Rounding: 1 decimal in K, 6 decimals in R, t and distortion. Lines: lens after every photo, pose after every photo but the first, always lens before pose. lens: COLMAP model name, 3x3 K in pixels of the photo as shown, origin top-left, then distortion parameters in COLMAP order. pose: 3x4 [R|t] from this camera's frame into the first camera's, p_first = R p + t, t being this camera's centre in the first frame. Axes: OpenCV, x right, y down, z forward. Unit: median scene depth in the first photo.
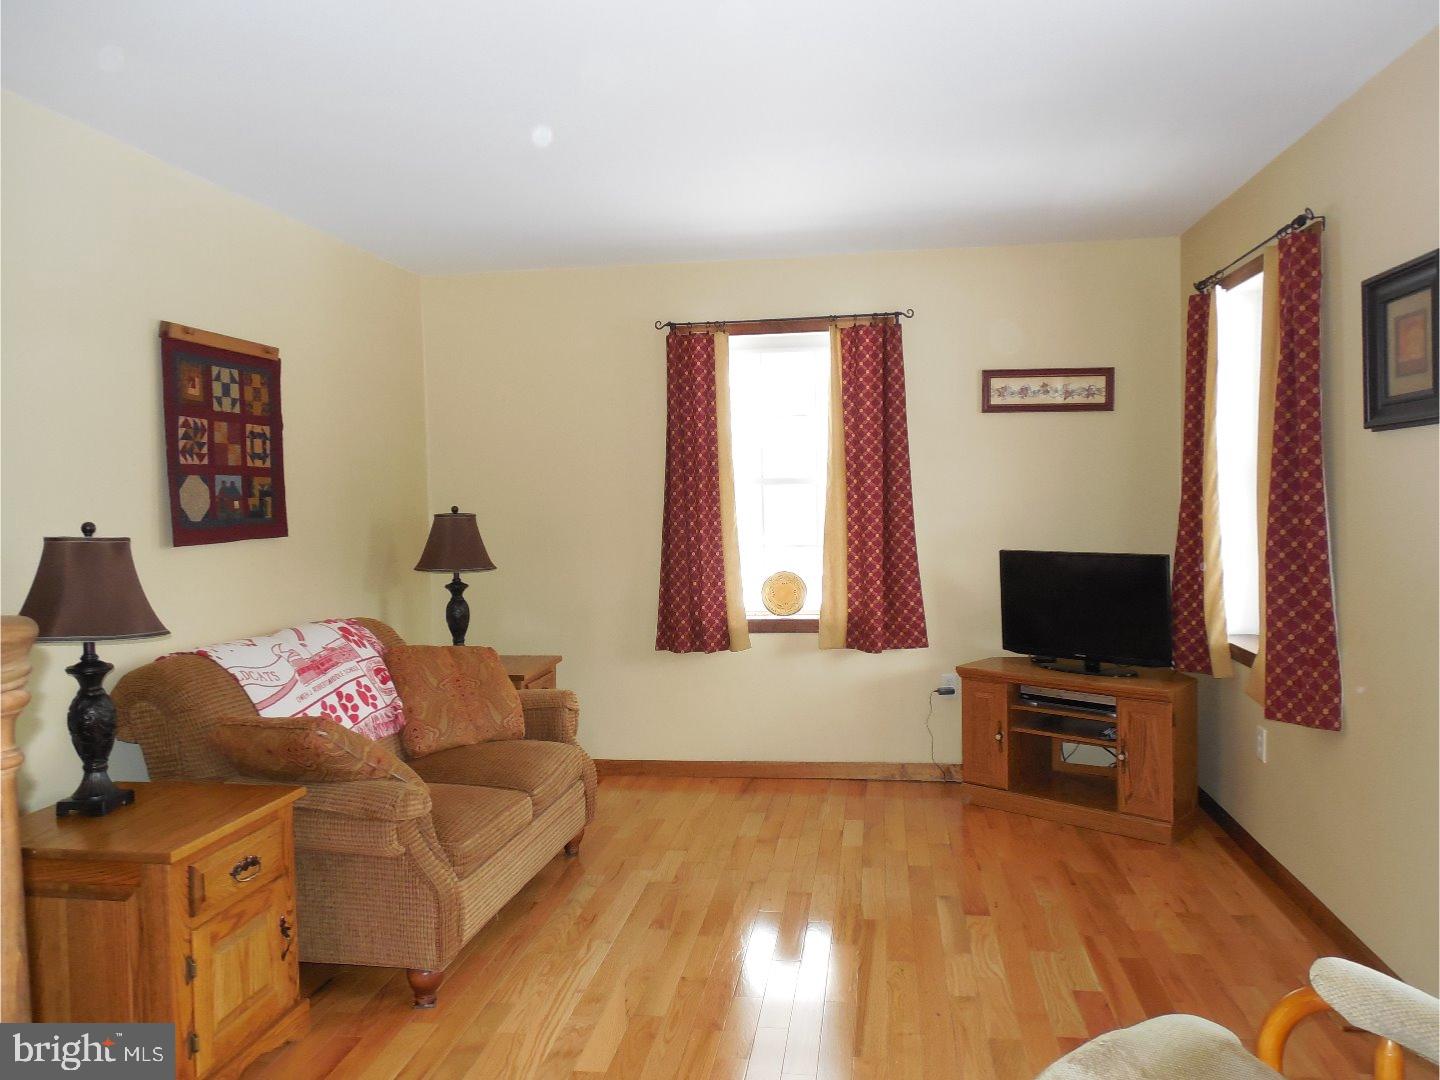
lens RADIAL K [[1083.5, 0, 719.1], [0, 1083.5, 539.6], [0, 0, 1]] dist [0.009789, -0.007983]
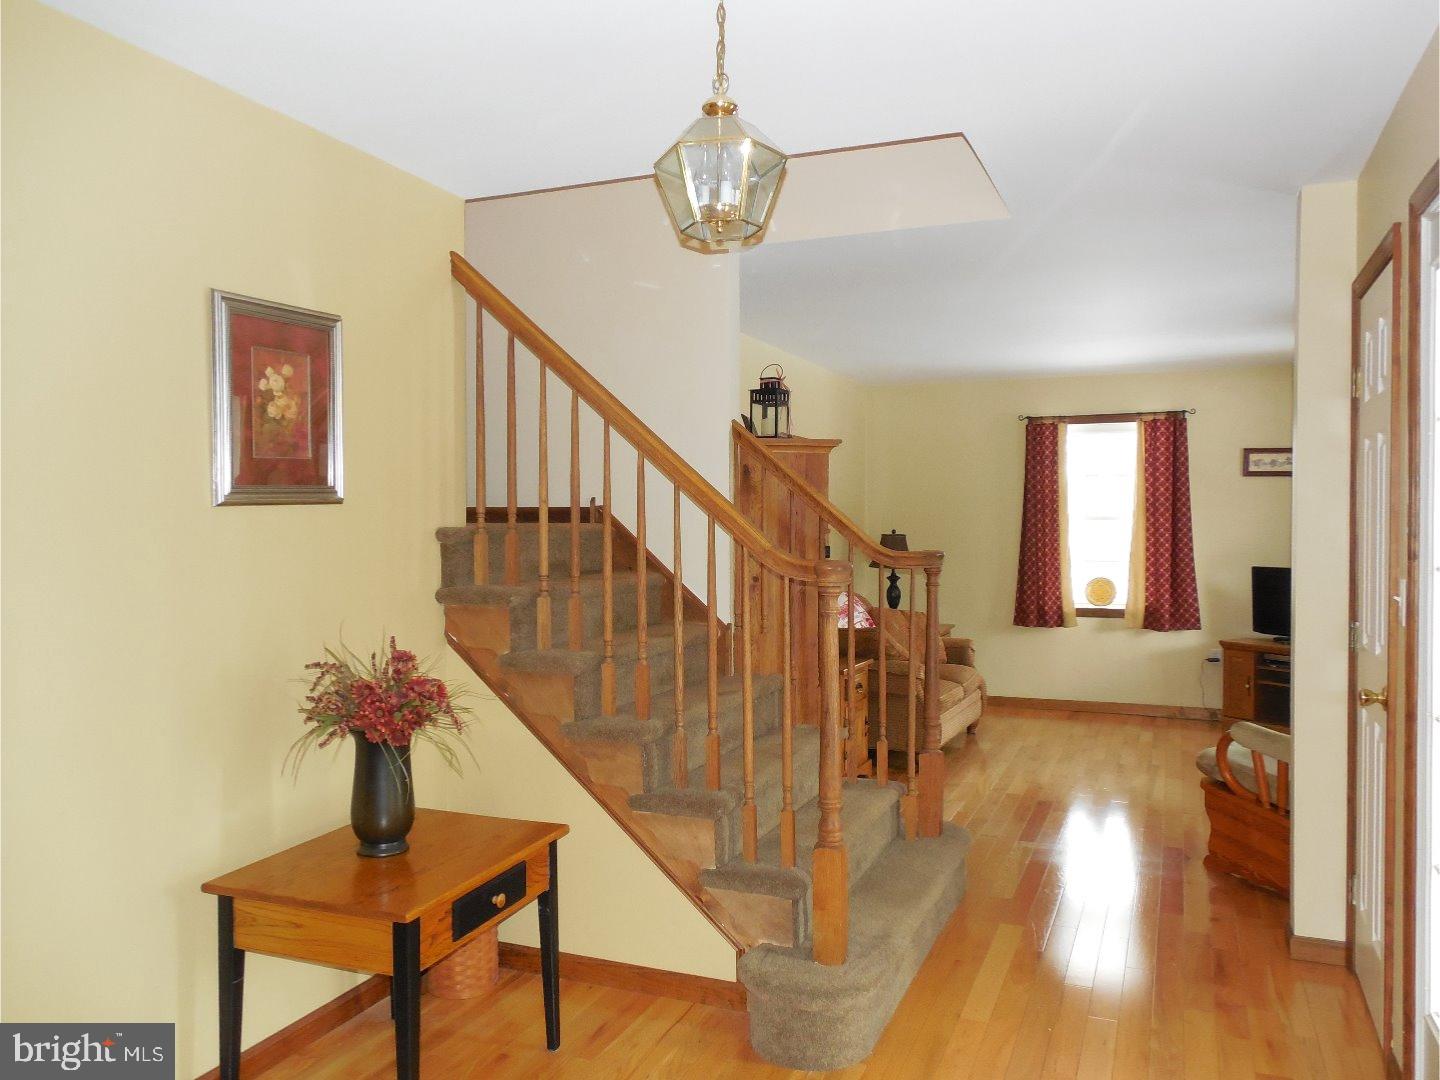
lens RADIAL K [[1083.5, 0, 719.6], [0, 1083.5, 538.1], [0, 0, 1]] dist [0.009789, -0.007983]
pose [[0.968386, 0.025612, -0.248138, -0.086109], [-0.032984, 0.999128, -0.025597, 0.031941], [0.247266, 0.032972, 0.968387, -0.640245]]
